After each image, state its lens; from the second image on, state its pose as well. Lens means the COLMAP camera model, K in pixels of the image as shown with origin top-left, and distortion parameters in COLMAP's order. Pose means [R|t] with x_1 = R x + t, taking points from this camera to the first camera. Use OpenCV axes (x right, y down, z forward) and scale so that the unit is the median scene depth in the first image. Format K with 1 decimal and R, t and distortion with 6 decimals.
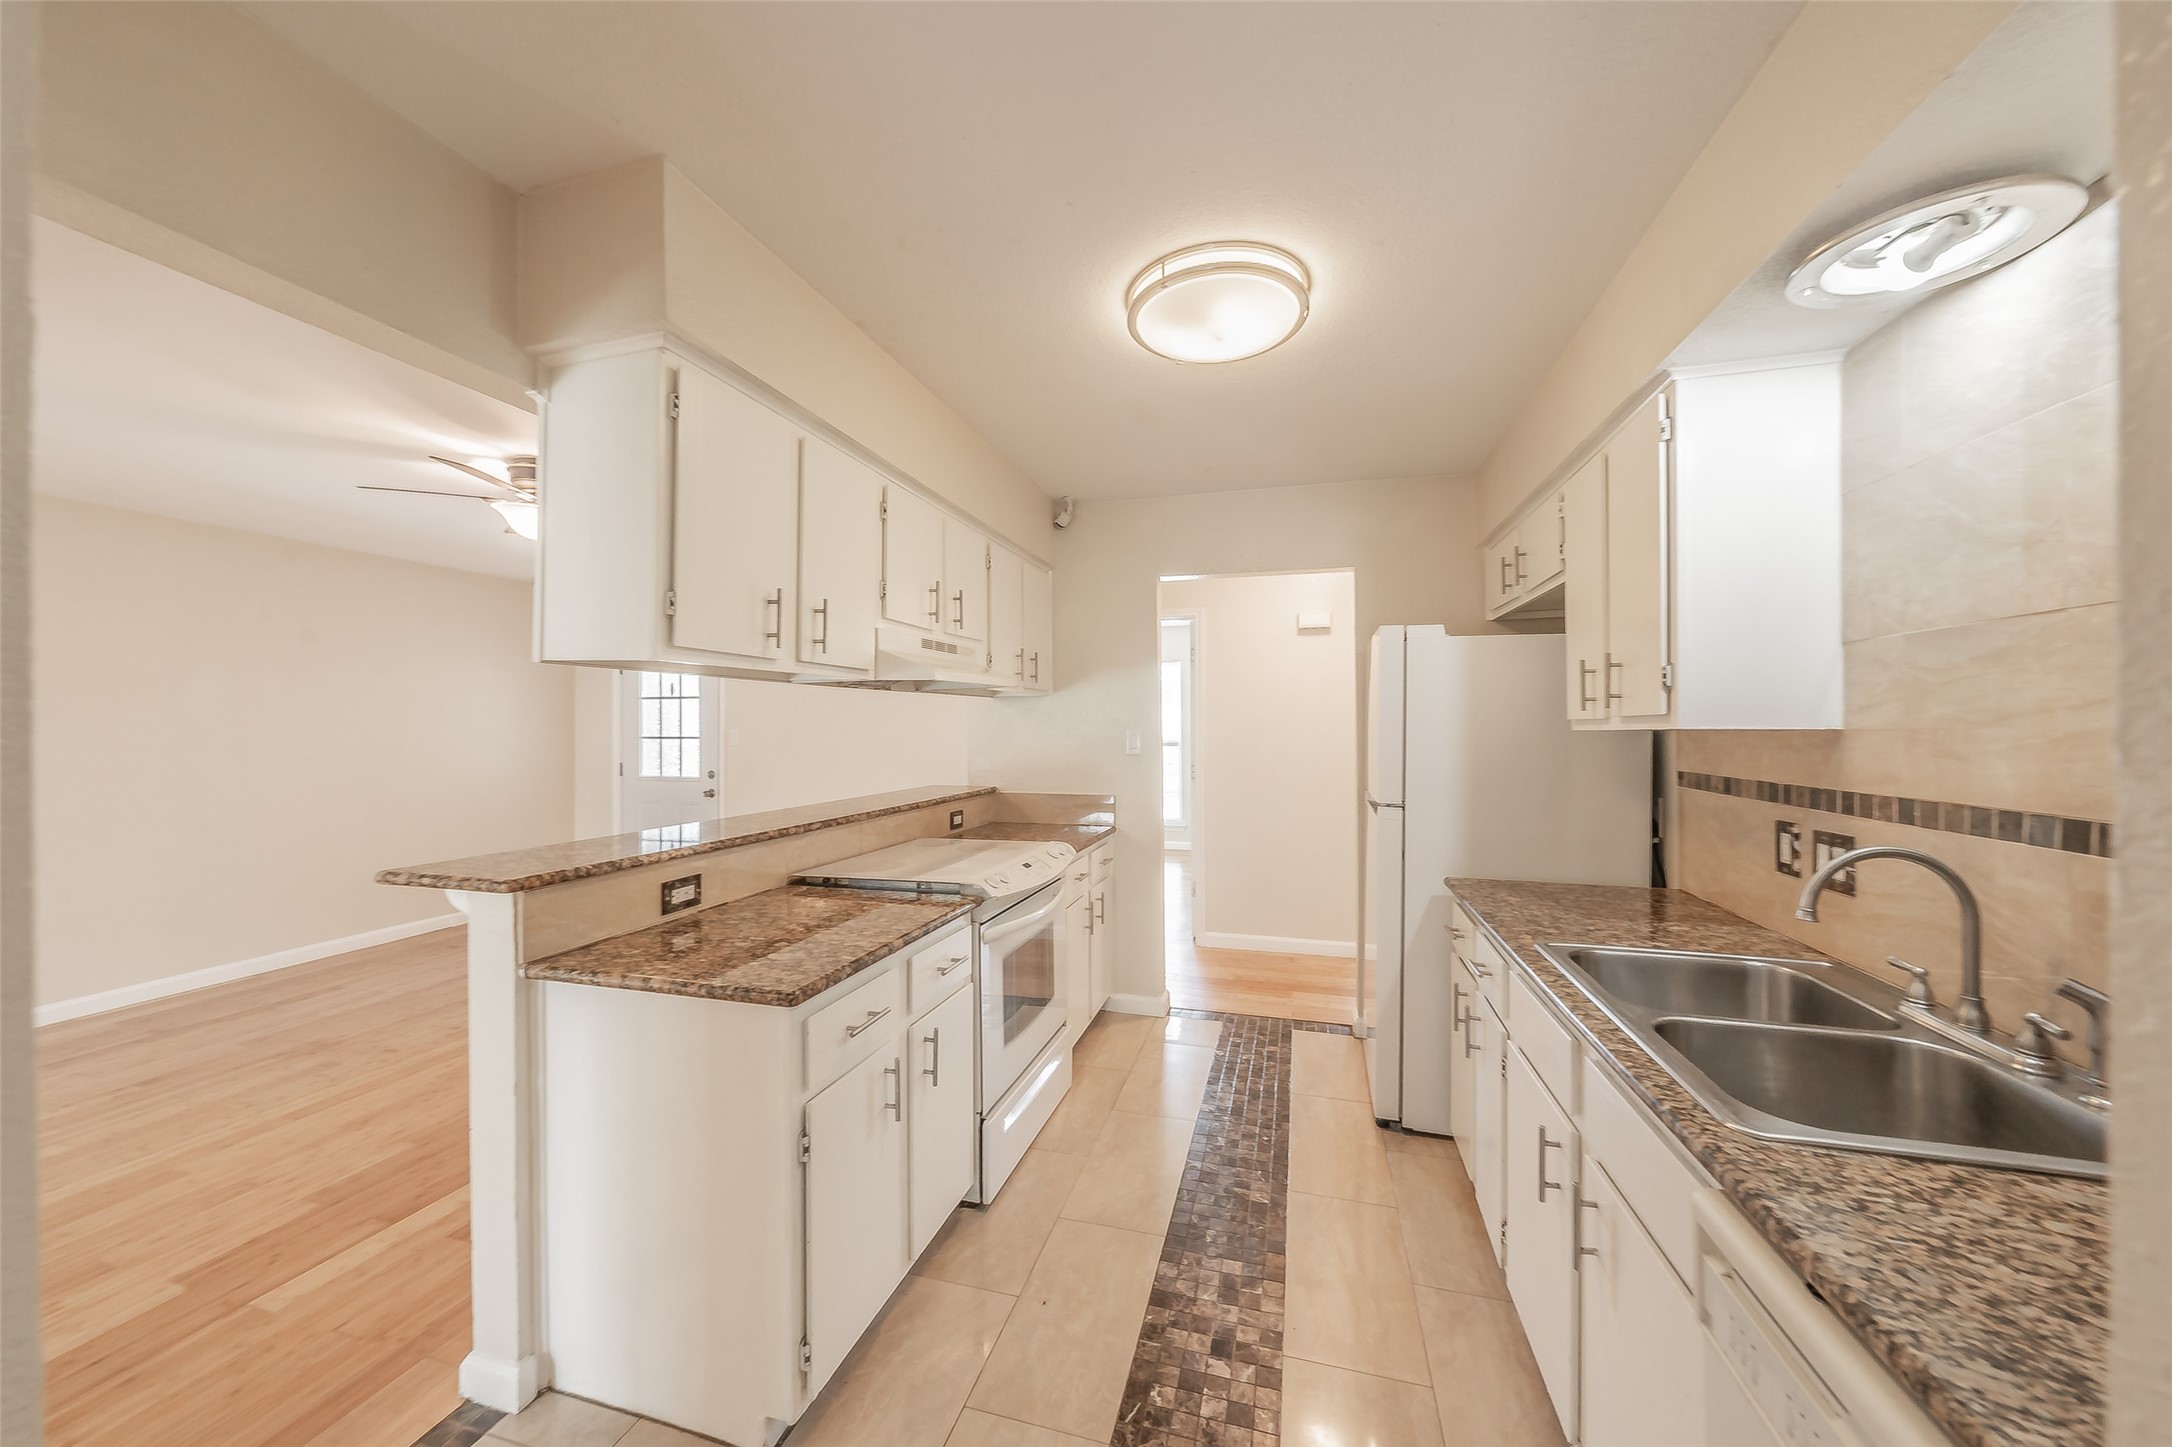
lens RADIAL K [[751.1, 0, 1086.0], [0, 751.1, 723.5], [0, 0, 1]] dist [-0.000401, -0.000116]
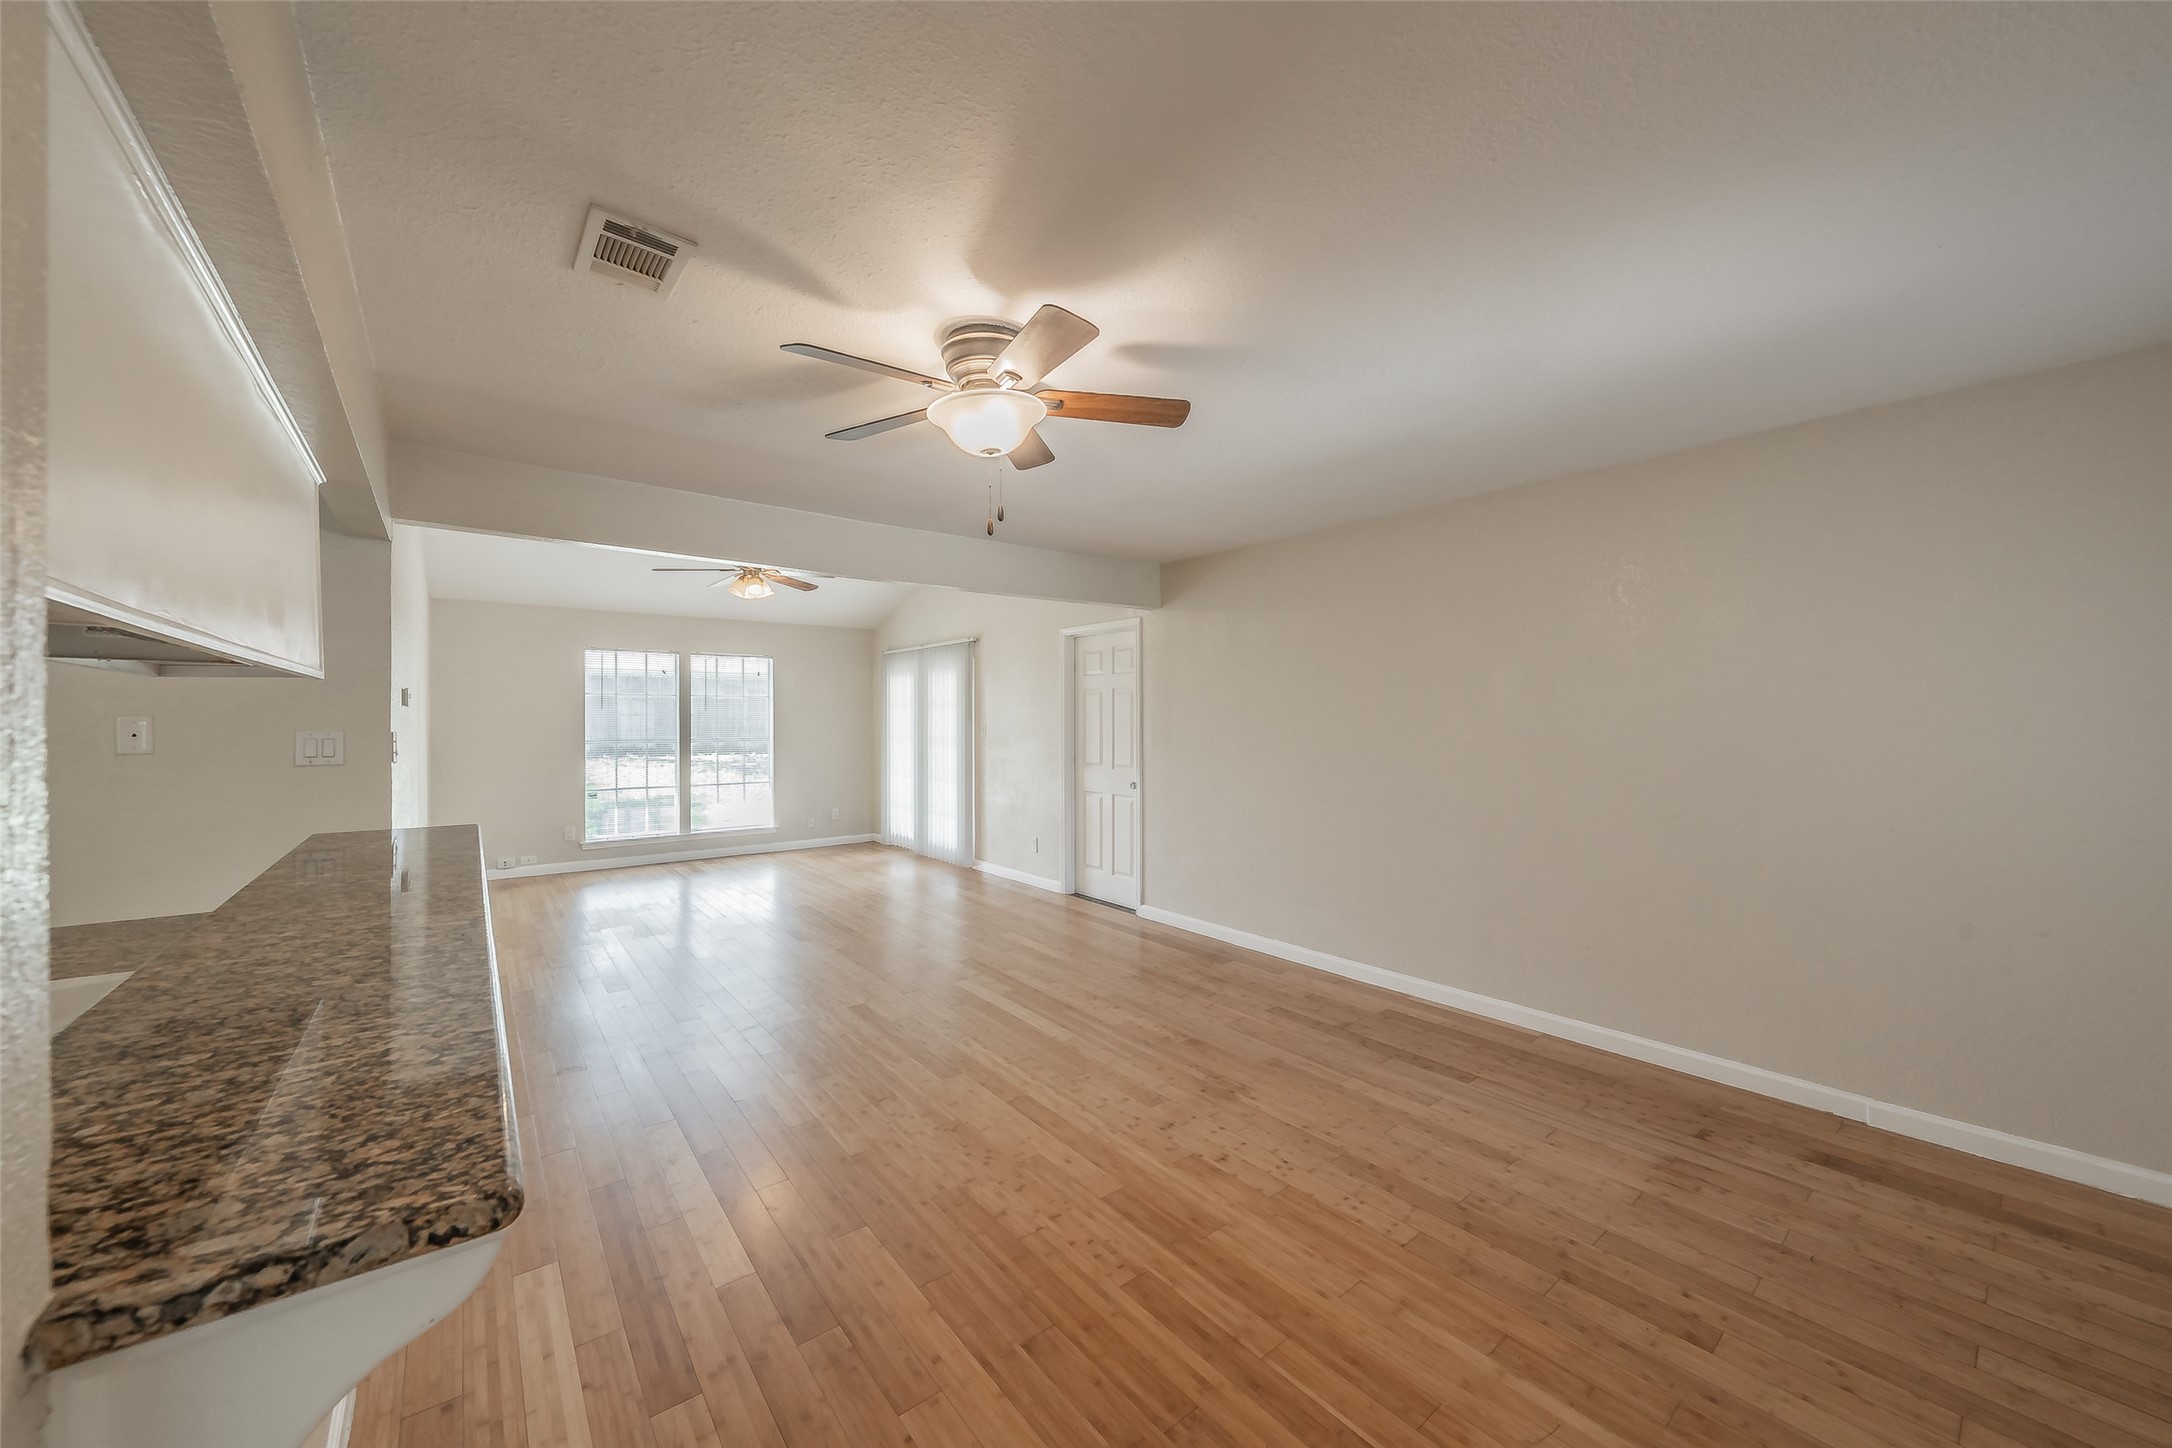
lens RADIAL K [[793.8, 0, 1079.5], [0, 793.8, 717.0], [0, 0, 1]] dist [0.000567, 0.000049]
pose [[-0.578861, 0.002865, -0.815421, -0.215073], [0.002907, 0.999995, 0.001450, -0.008081], [0.815421, -0.001531, -0.578866, 1.742951]]
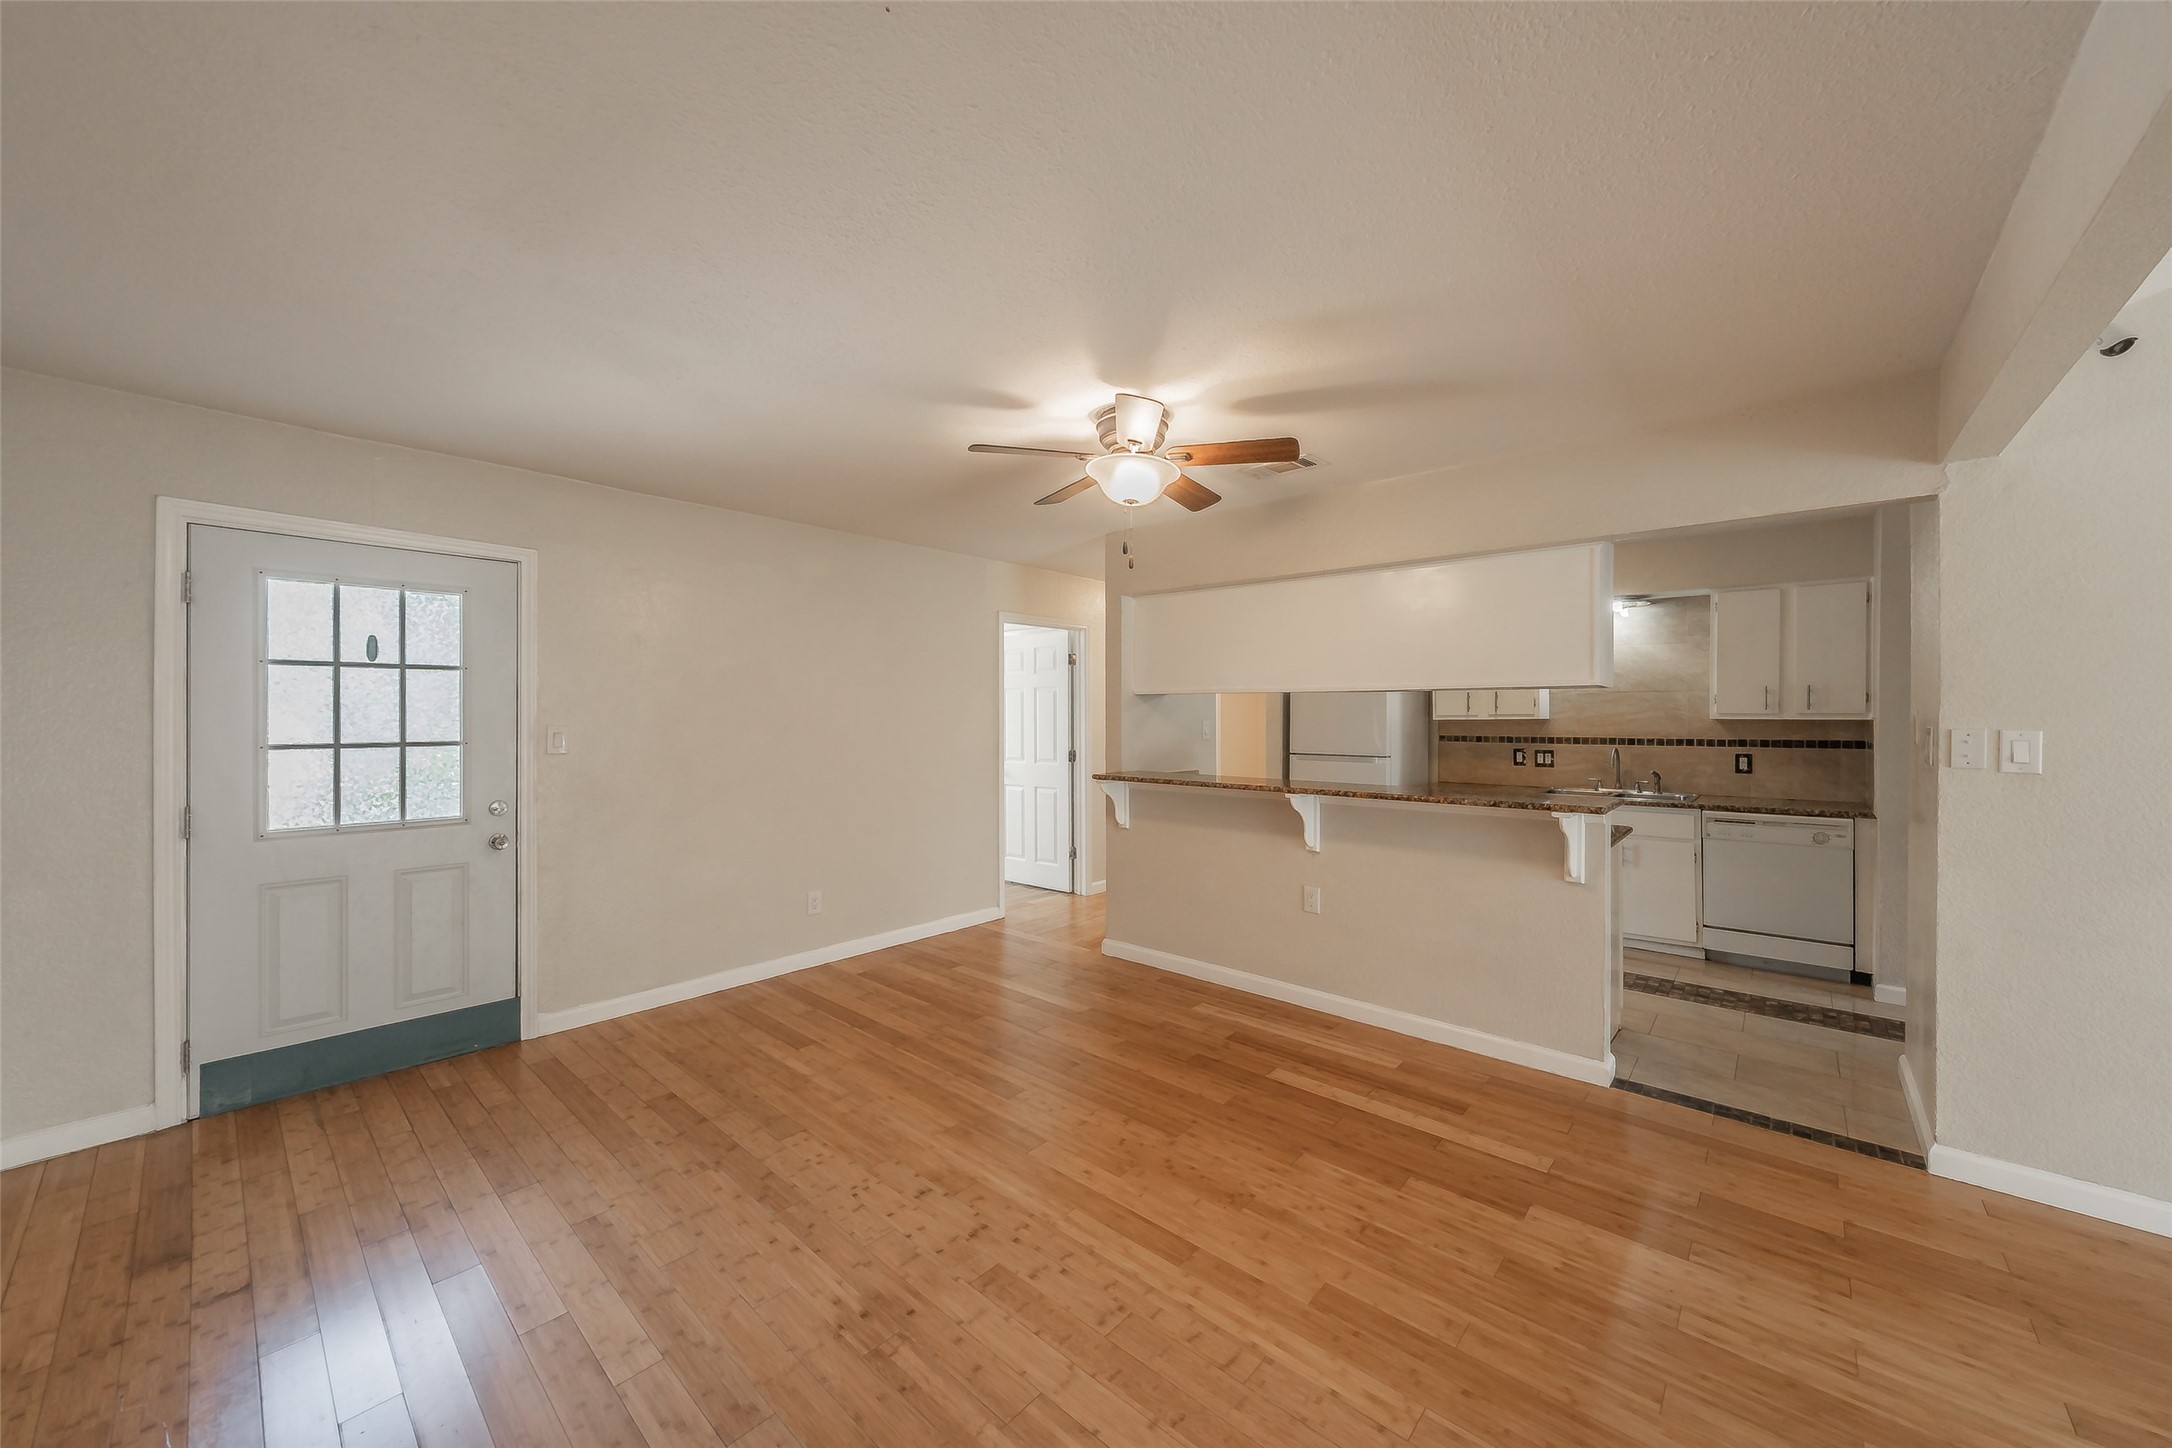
lens RADIAL K [[793.8, 0, 1079.5], [0, 793.8, 717.0], [0, 0, 1]] dist [0.000567, 0.000049]
pose [[0.441242, -0.000494, 0.897388, -1.837072], [-0.000641, 0.999999, 0.000866, -0.001366], [-0.897388, -0.000957, 0.441241, 0.766835]]
